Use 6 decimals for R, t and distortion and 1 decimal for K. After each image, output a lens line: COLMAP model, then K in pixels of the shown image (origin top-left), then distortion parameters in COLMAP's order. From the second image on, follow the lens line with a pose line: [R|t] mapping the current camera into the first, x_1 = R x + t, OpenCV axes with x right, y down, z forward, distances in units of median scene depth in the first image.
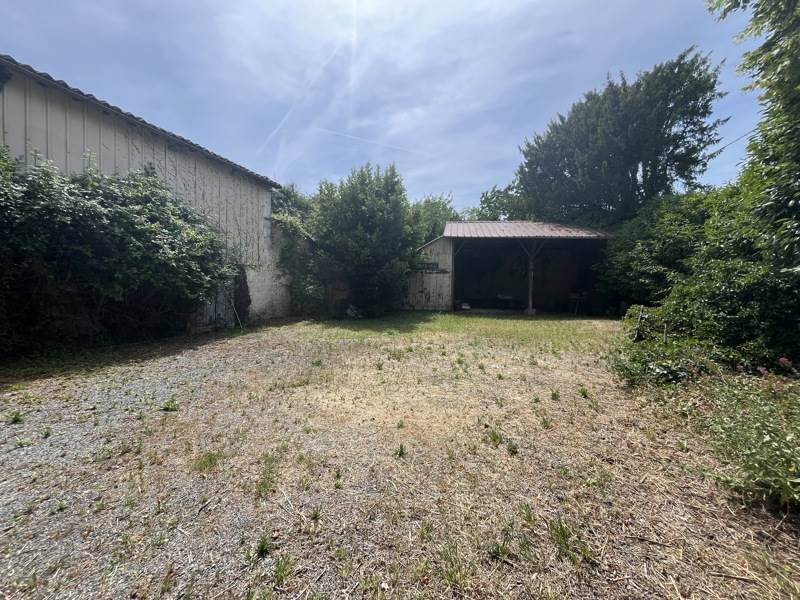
lens RADIAL K [[324.8, 0, 400.0], [0, 324.8, 300.0], [0, 0, 1]] dist [0.000296, 0.000017]
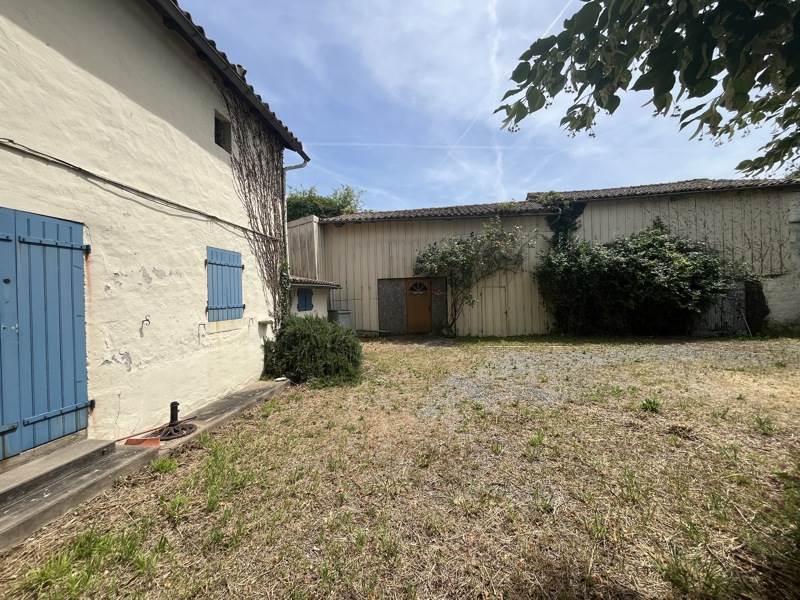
lens RADIAL K [[324.8, 0, 400.0], [0, 324.8, 300.0], [0, 0, 1]] dist [0.000296, 0.000017]
pose [[0.145746, -0.018913, -0.989141, 0.641916], [-0.009162, 0.999749, -0.020466, -0.000229], [0.989280, 0.012045, 0.145536, -0.459665]]
